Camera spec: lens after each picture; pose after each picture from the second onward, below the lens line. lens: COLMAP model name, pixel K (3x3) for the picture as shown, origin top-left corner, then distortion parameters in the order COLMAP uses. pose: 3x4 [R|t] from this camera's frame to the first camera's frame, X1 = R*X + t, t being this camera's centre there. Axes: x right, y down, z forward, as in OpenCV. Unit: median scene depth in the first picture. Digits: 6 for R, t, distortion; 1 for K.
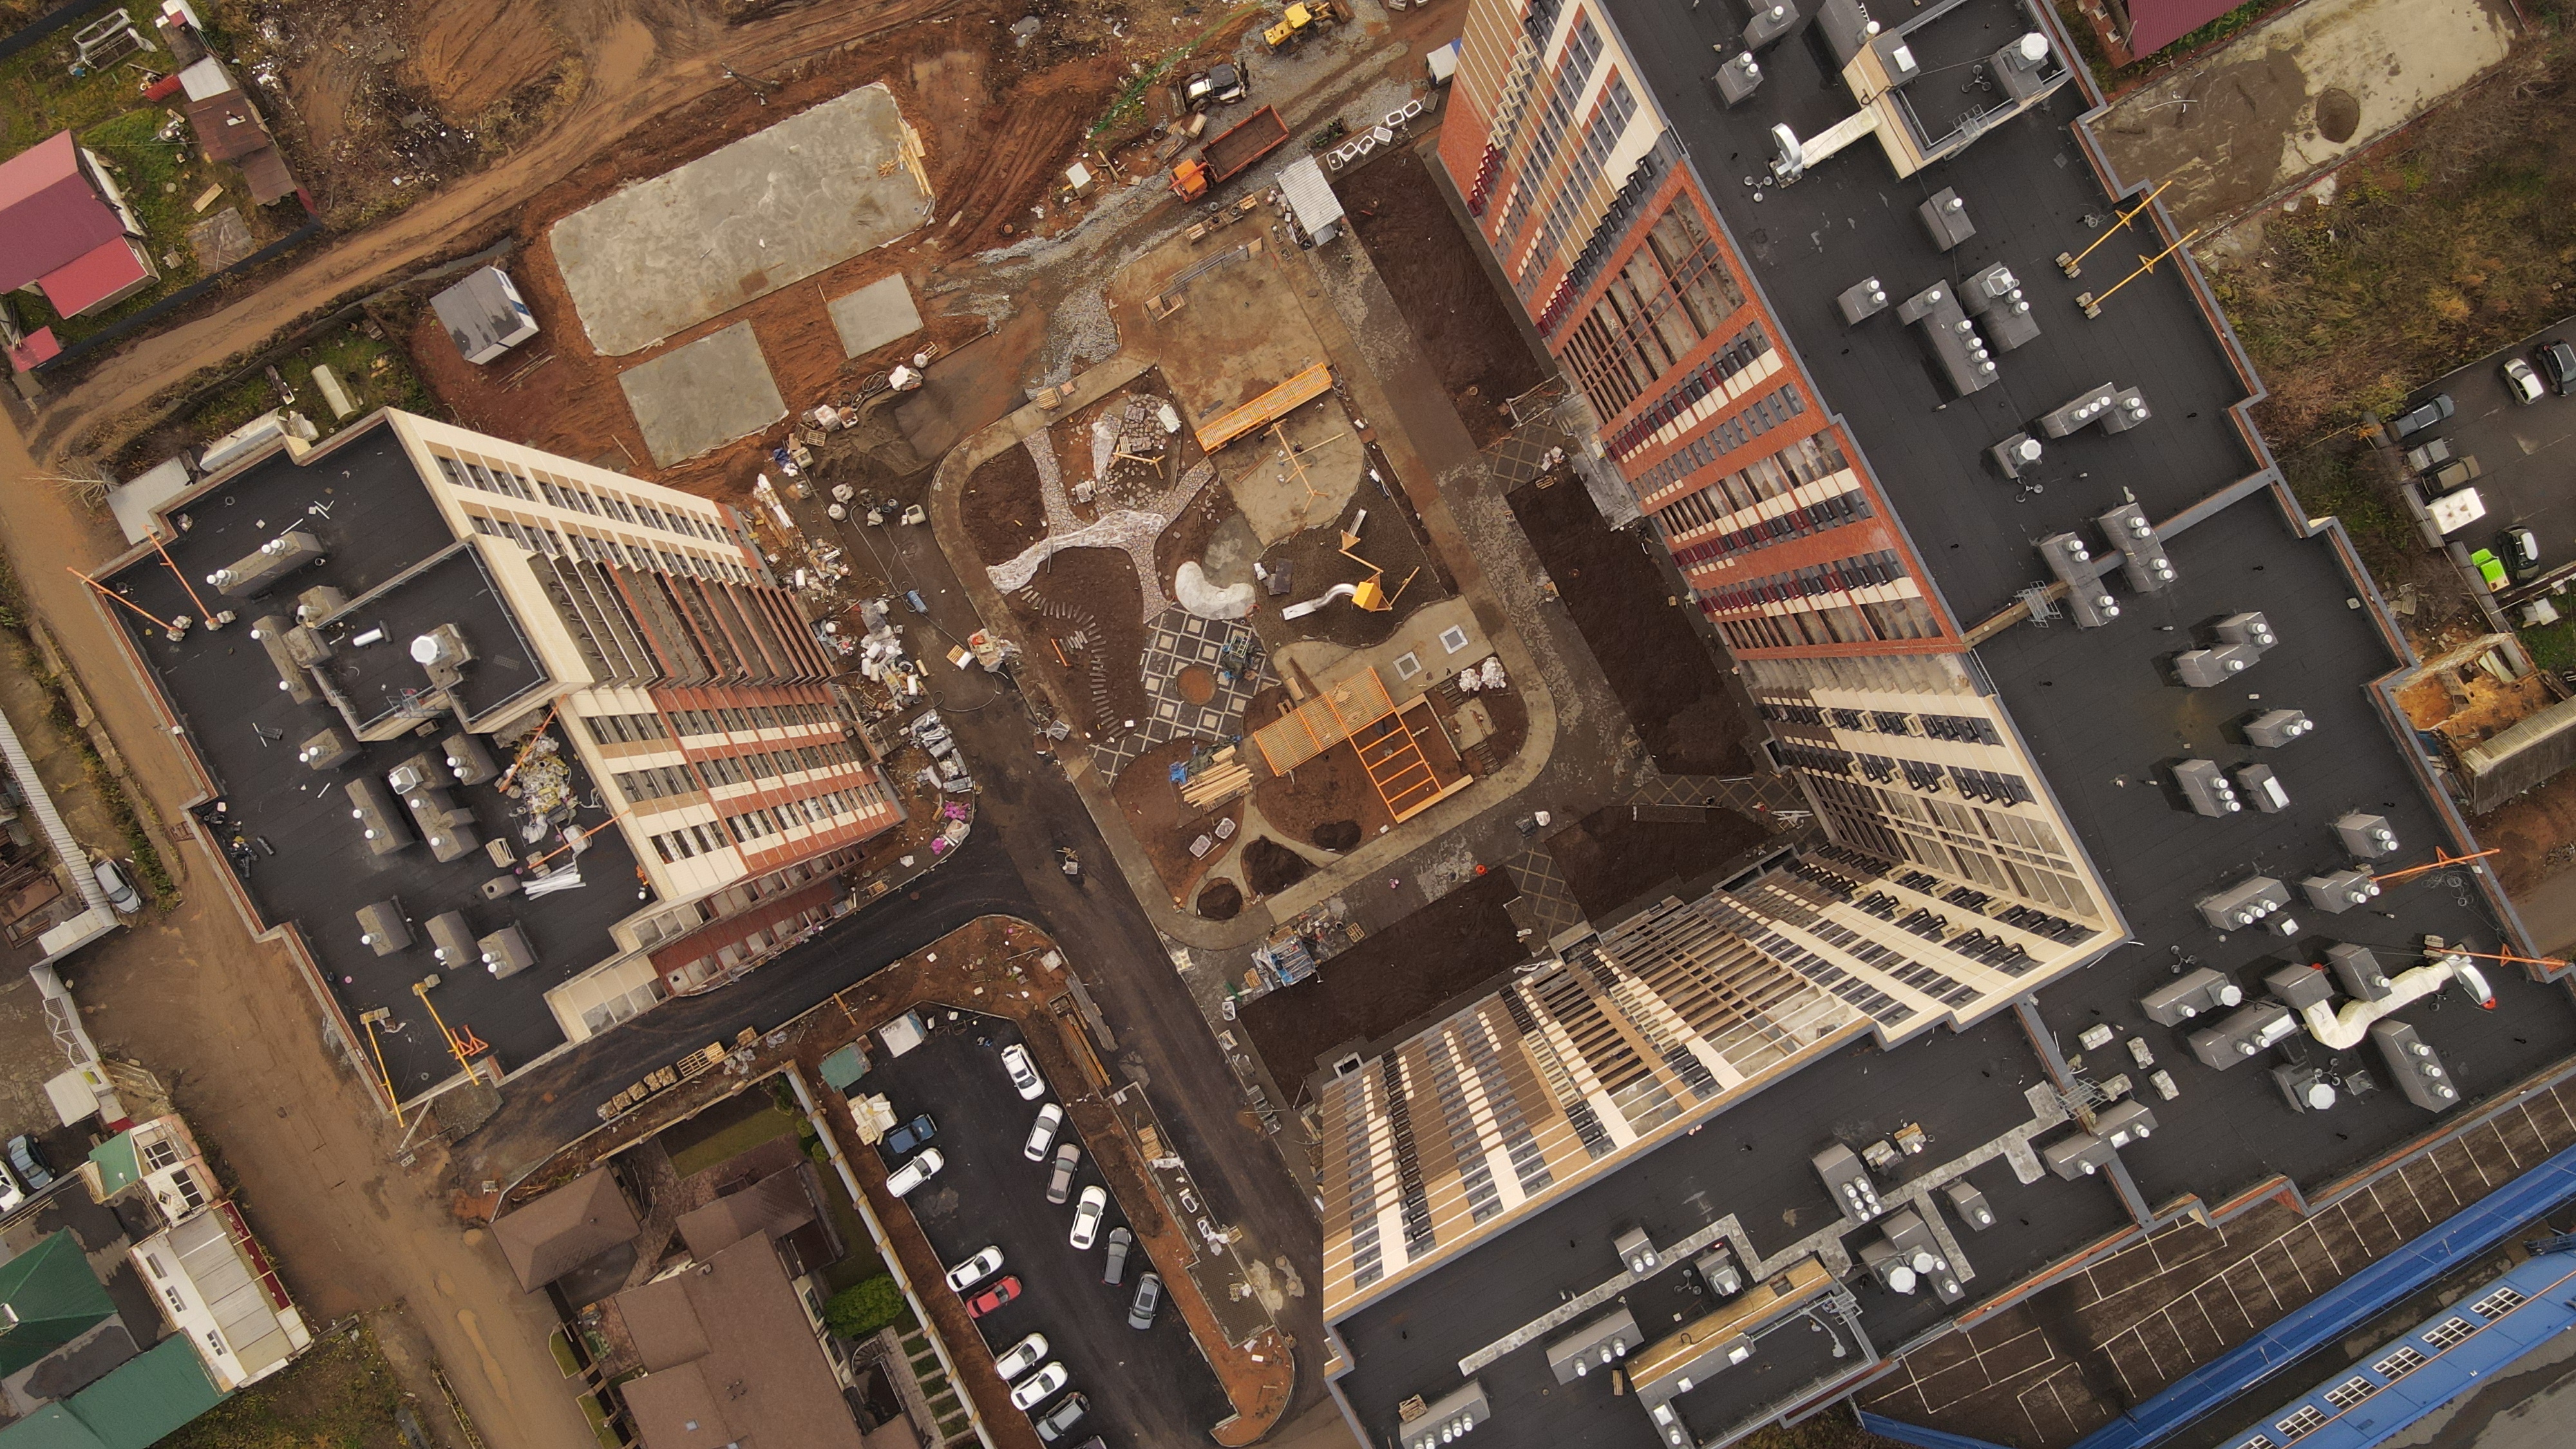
lens RADIAL K [[1830.3, 0, 1283.5], [0, 1830.3, 709.3], [0, 0, 1]] dist [0.012479, 0.001929]
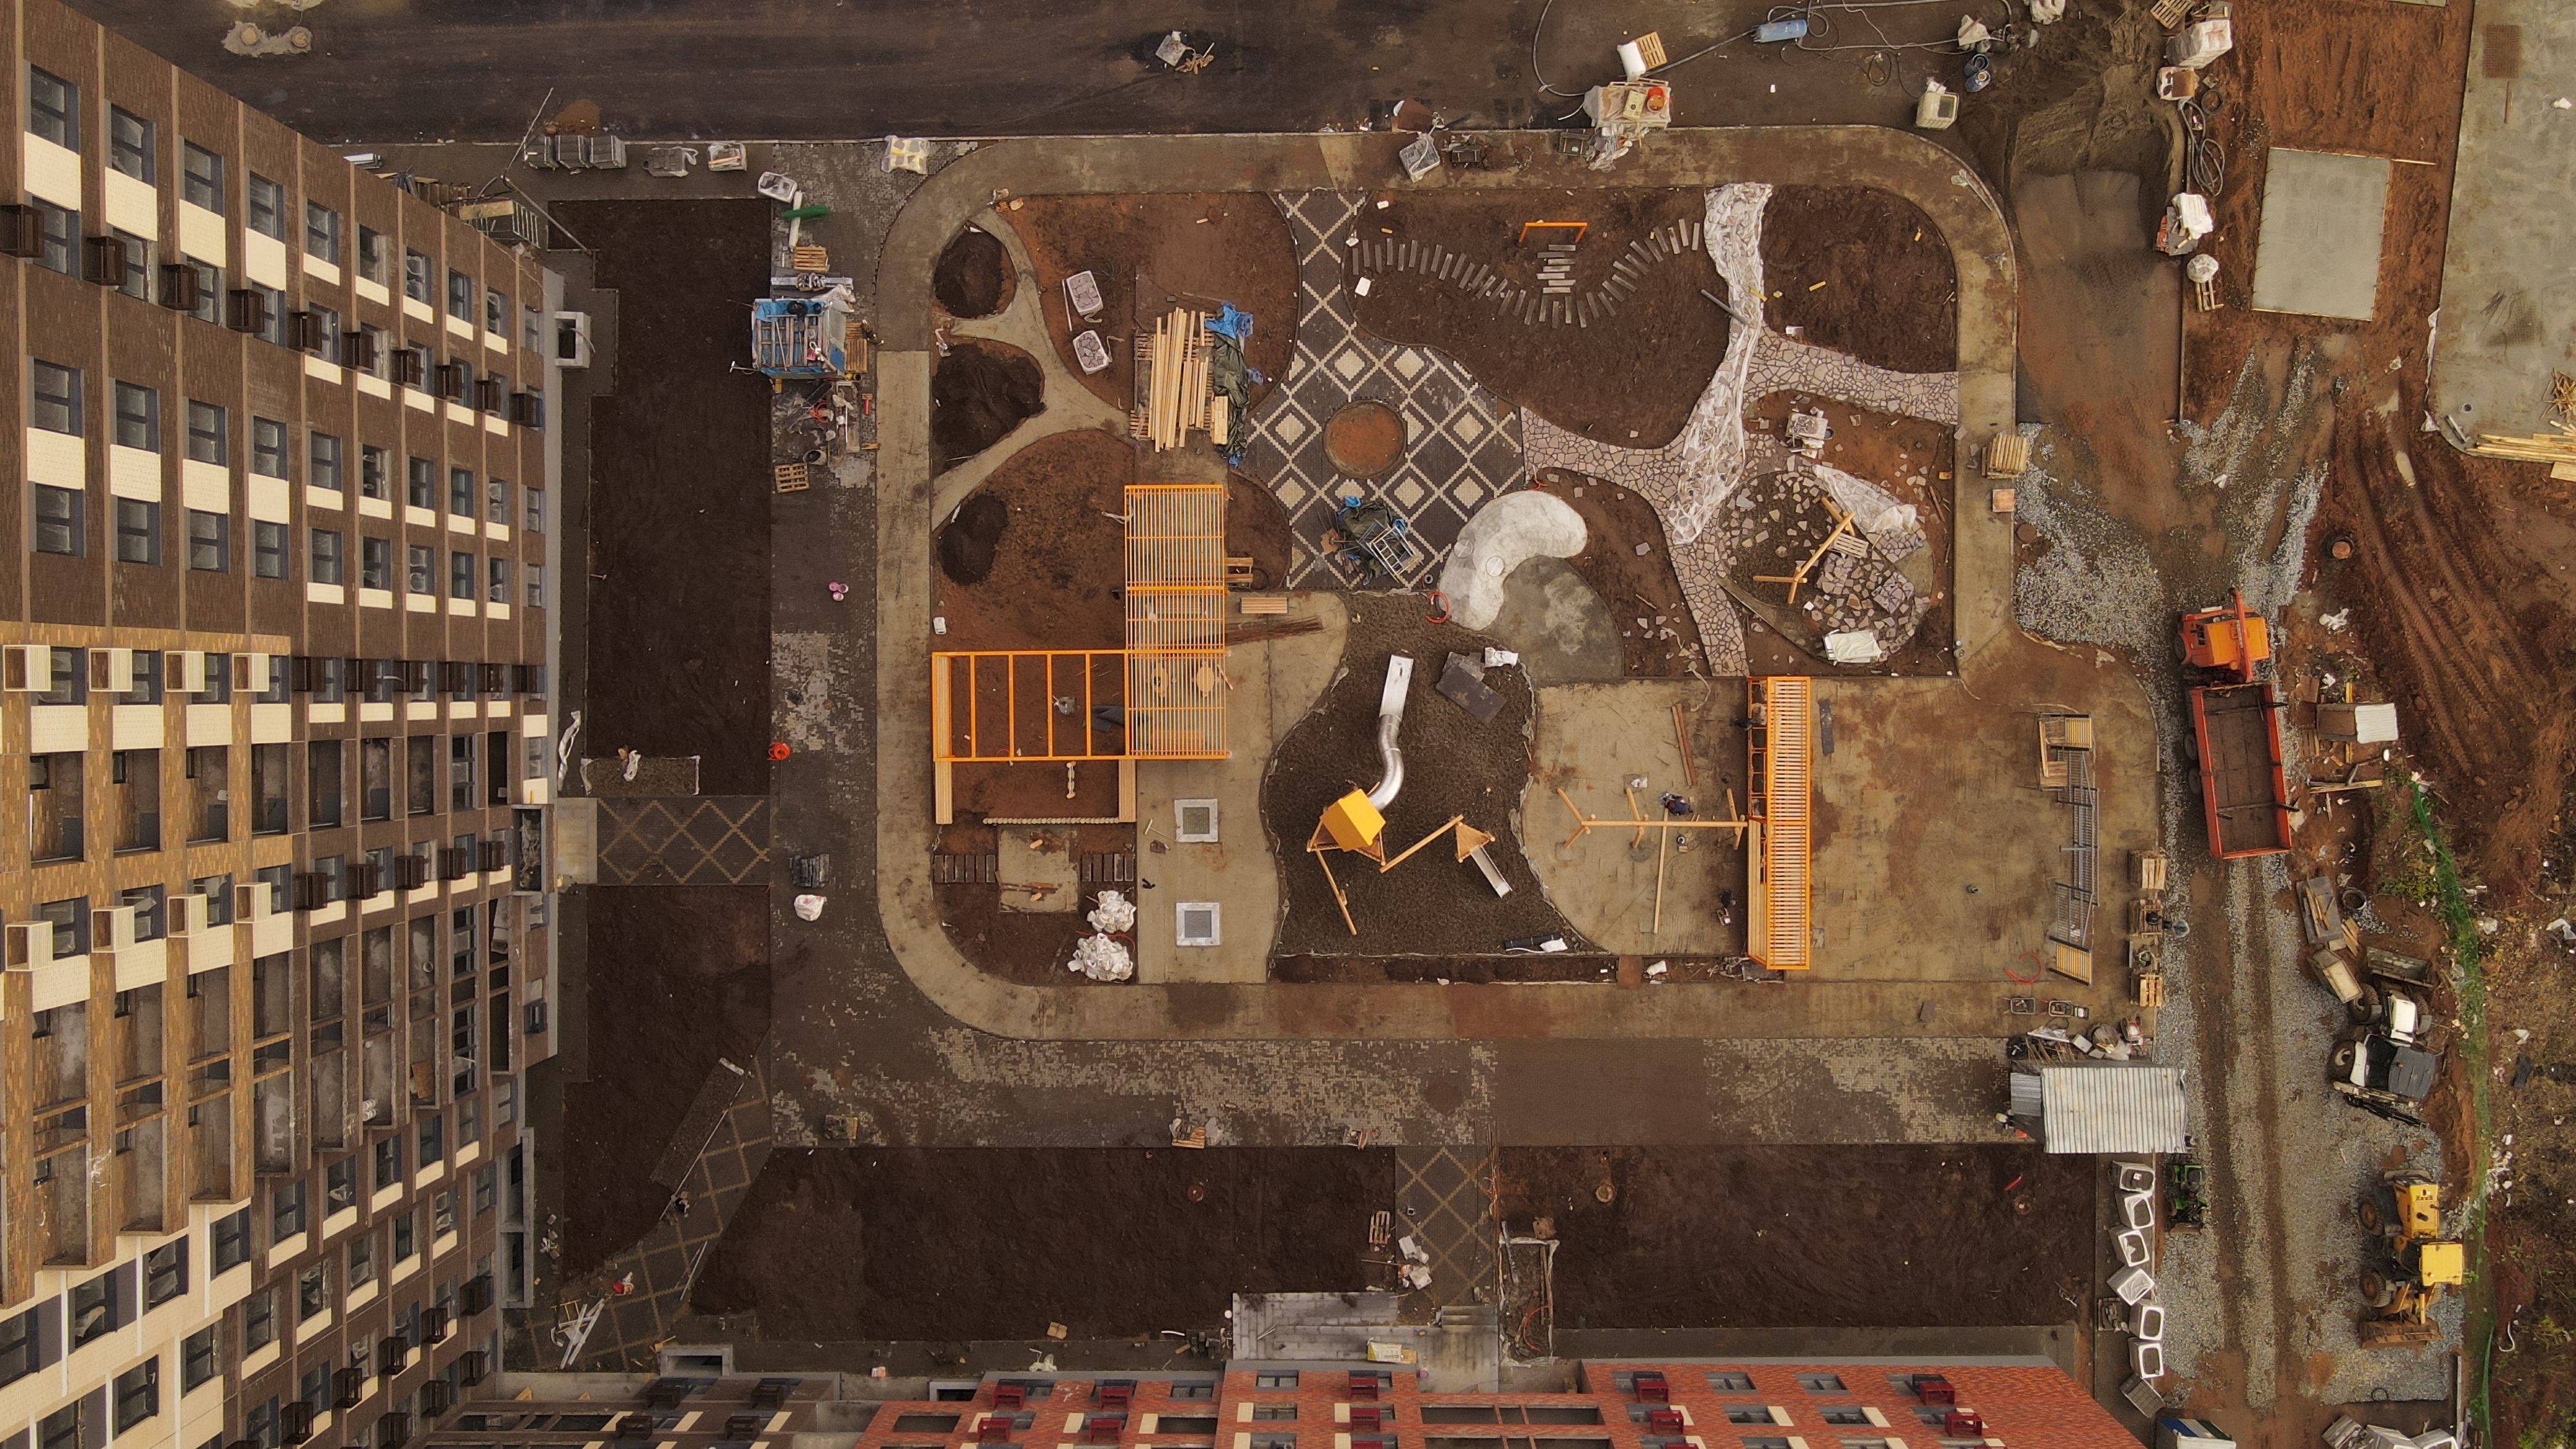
lens RADIAL K [[1830.3, 0, 1279.2], [0, 1830.3, 714.5], [0, 0, 1]] dist [0.012479, 0.001929]
pose [[-0.485077, 0.873422, 0.042824, 0.009035], [-0.874306, -0.485356, -0.004305, -0.027261], [0.017025, -0.039529, 0.999073, 0.490425]]
